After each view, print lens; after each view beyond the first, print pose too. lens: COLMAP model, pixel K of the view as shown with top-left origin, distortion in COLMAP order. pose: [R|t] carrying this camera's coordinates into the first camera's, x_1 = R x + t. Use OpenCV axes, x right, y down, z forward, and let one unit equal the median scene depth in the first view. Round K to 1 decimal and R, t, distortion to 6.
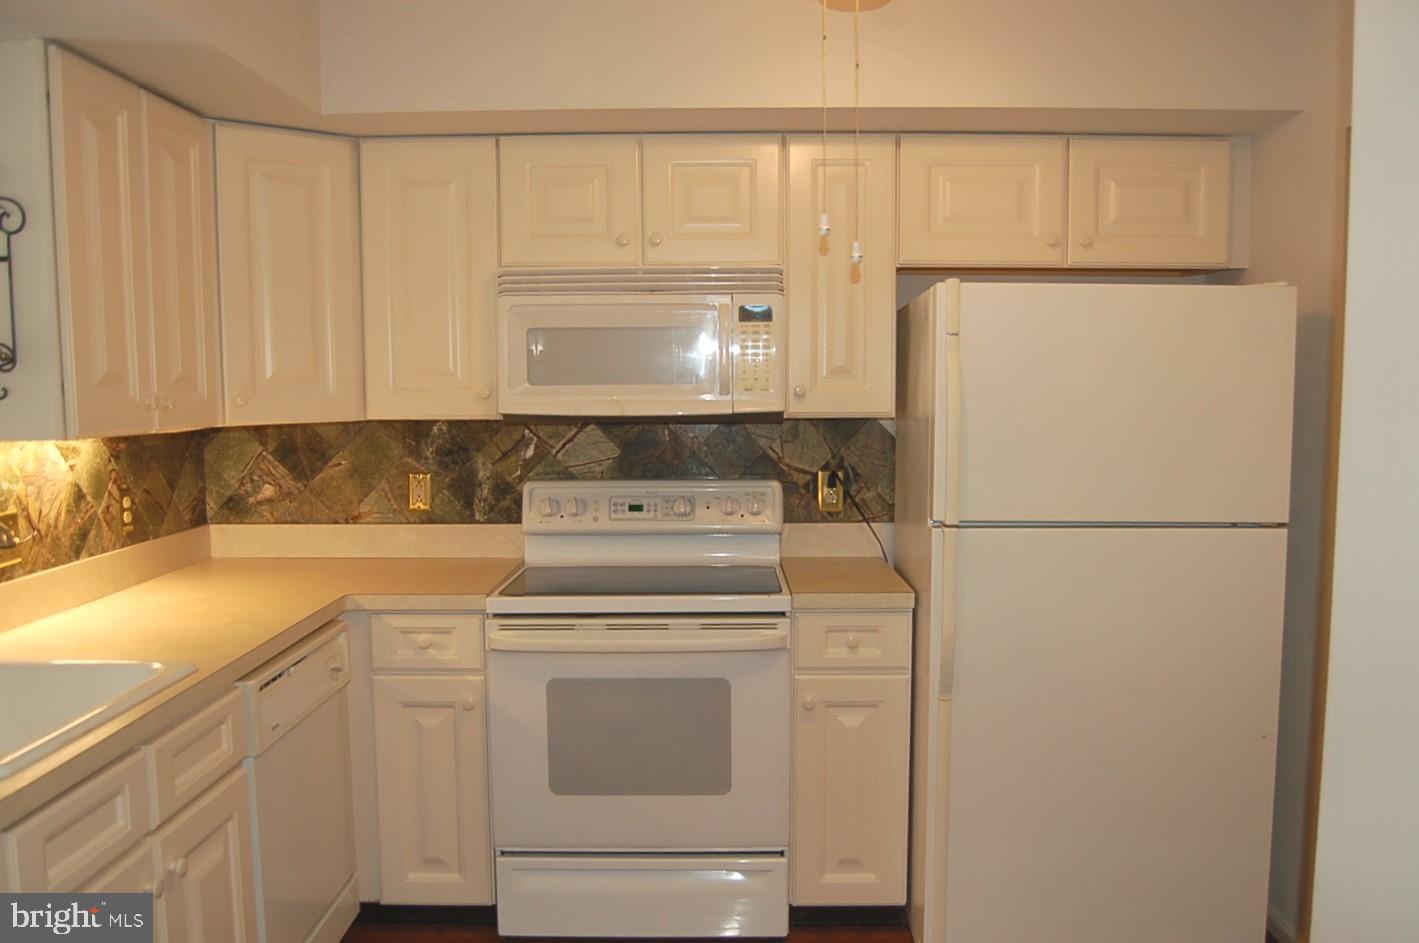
lens RADIAL K [[1173.0, 0, 706.6], [0, 1173.0, 500.2], [0, 0, 1]] dist [-0.082105, 0.016833]
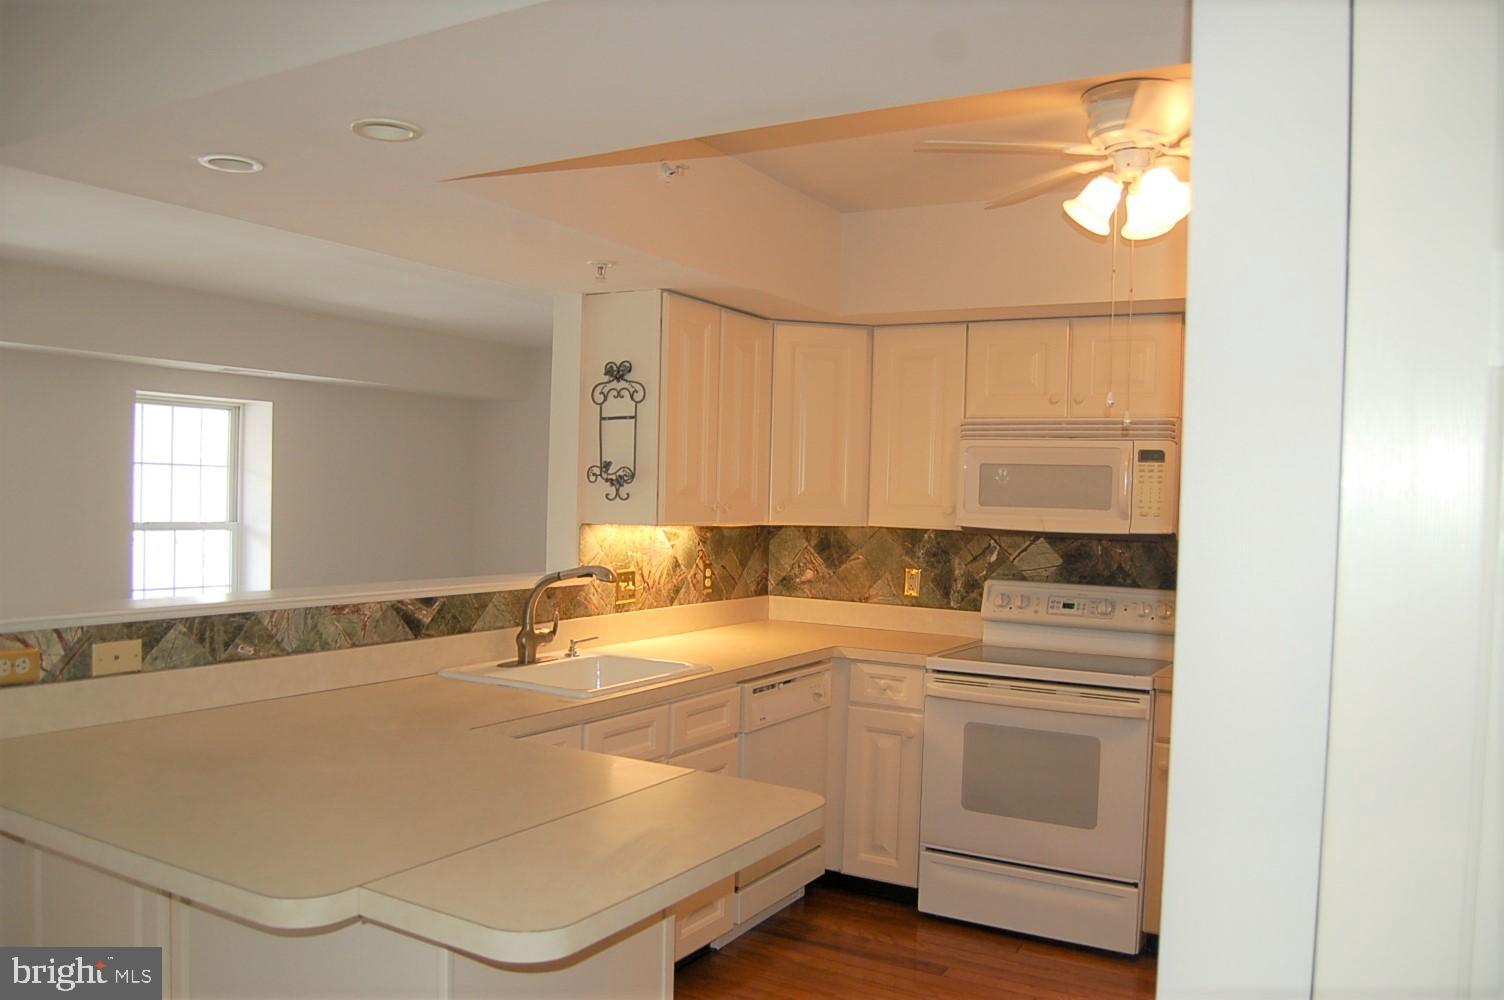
lens RADIAL K [[1172.4, 0, 749.4], [0, 1172.4, 529.4], [0, 0, 1]] dist [-0.091638, 0.037467]
pose [[0.869121, 0.044964, -0.492552, 0.256732], [-0.083591, 0.994887, -0.056677, 0.024668], [0.487485, 0.090432, 0.868436, -0.267533]]
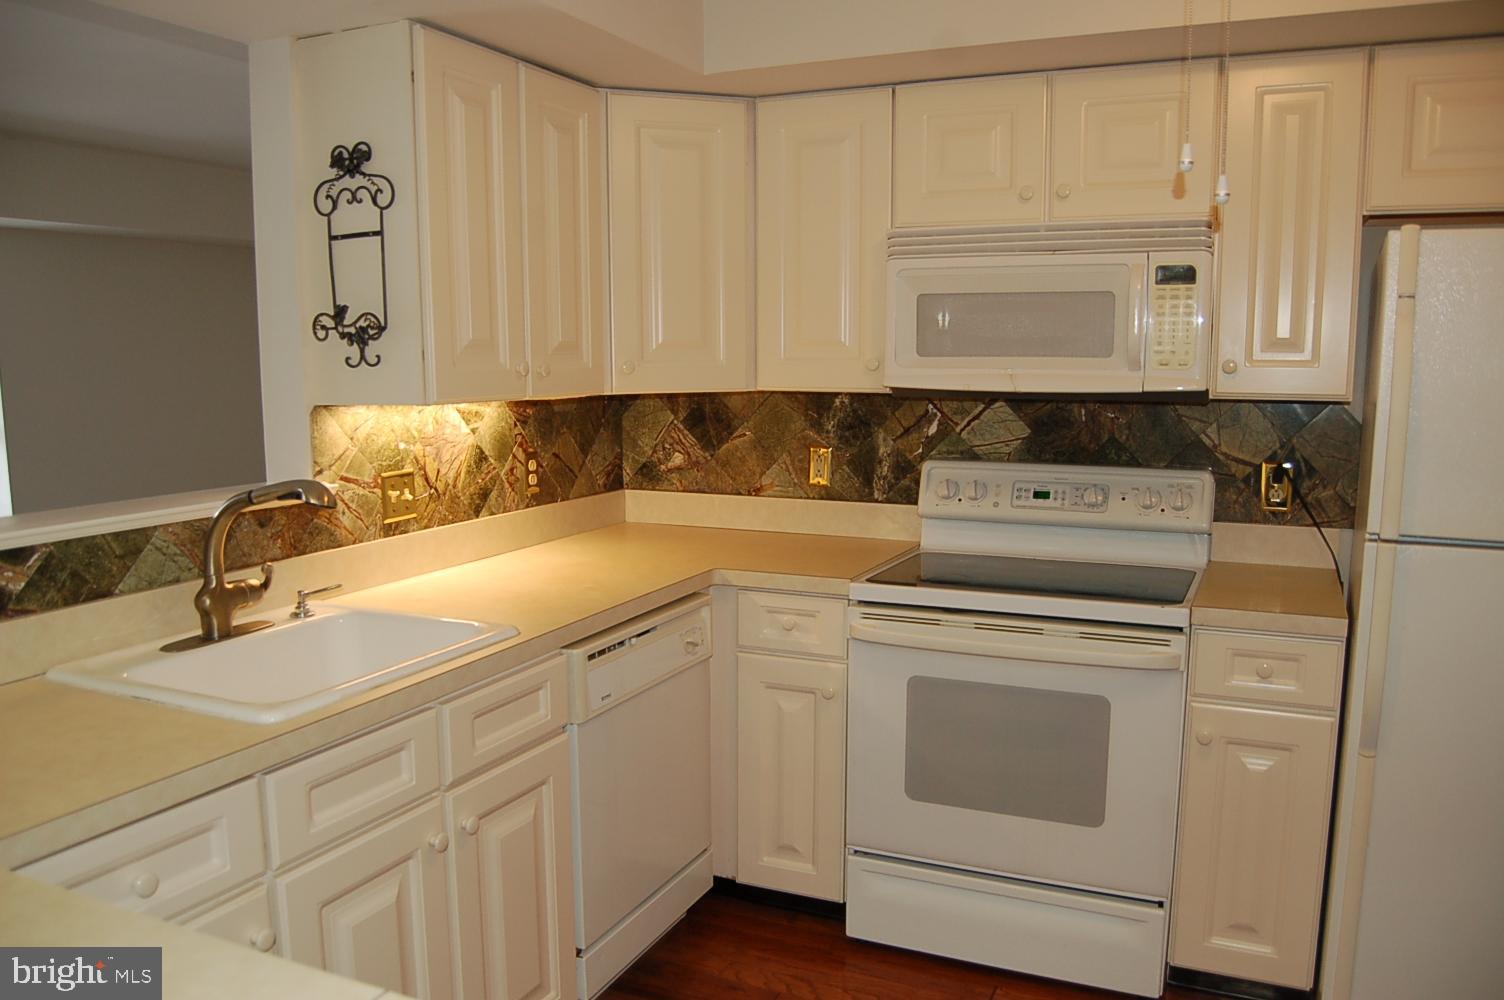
lens RADIAL K [[1172.4, 0, 749.4], [0, 1172.4, 529.4], [0, 0, 1]] dist [-0.091638, 0.037467]
pose [[0.913157, 0.063319, -0.402659, 0.097231], [-0.043877, 0.997390, 0.057337, -0.008477], [0.405239, -0.034690, 0.913552, 0.091954]]
